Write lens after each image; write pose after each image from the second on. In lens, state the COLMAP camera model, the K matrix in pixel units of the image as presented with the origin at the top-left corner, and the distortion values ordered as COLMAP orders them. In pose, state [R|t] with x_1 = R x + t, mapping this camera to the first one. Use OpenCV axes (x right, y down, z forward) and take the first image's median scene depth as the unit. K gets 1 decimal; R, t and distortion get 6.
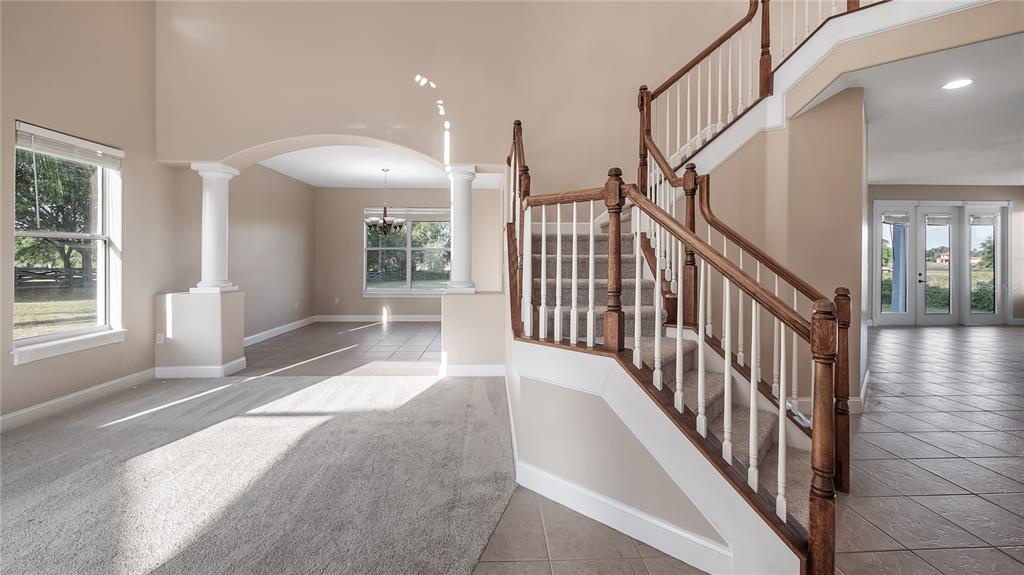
lens RADIAL K [[417.6, 0, 496.7], [0, 417.6, 261.8], [0, 0, 1]] dist [-0.008764, -0.000352]
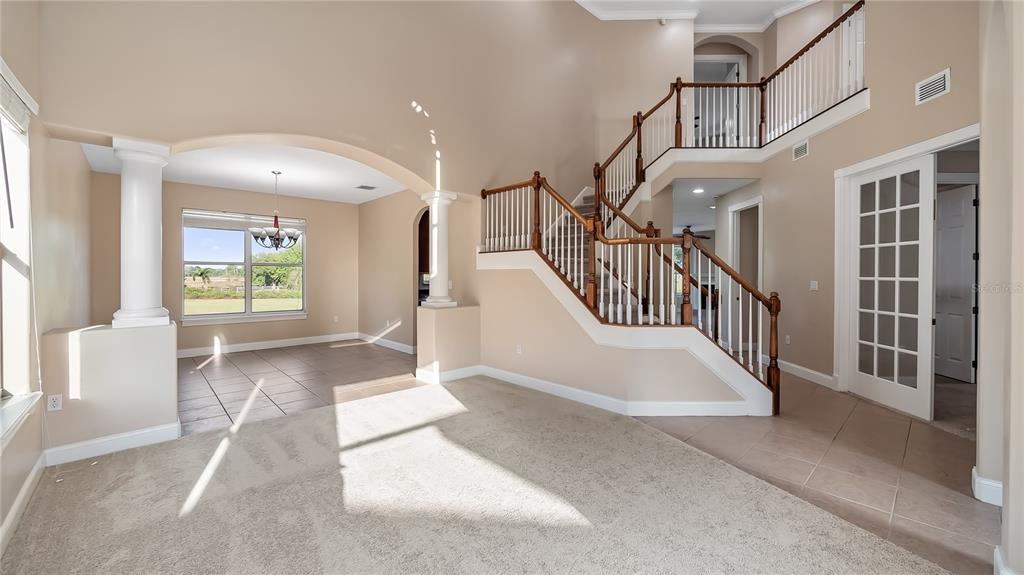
lens RADIAL K [[417.6, 0, 505.8], [0, 417.6, 279.2], [0, 0, 1]] dist [-0.008764, -0.000352]
pose [[0.742289, -0.008550, 0.670025, -0.724673], [0.005798, 0.999963, 0.006336, -0.004847], [-0.670055, -0.000819, 0.742311, 0.065314]]
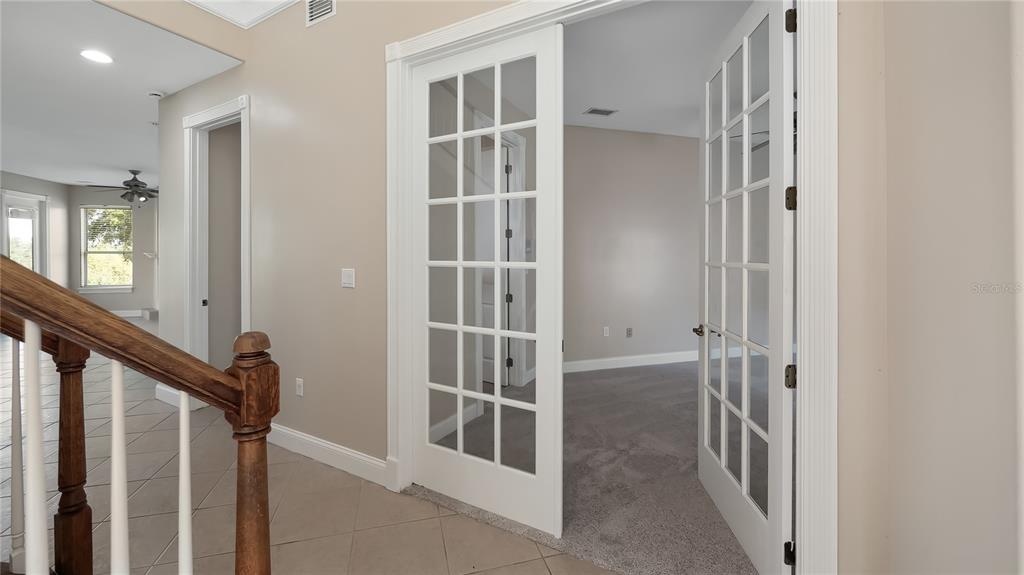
lens RADIAL K [[417.6, 0, 509.5], [0, 417.6, 262.2], [0, 0, 1]] dist [-0.008764, -0.000352]
pose [[-0.235642, -0.015712, 0.971713, 0.042935], [0.002990, 0.999853, 0.016892, -0.005308], [-0.971835, 0.006886, -0.235560, 0.259487]]
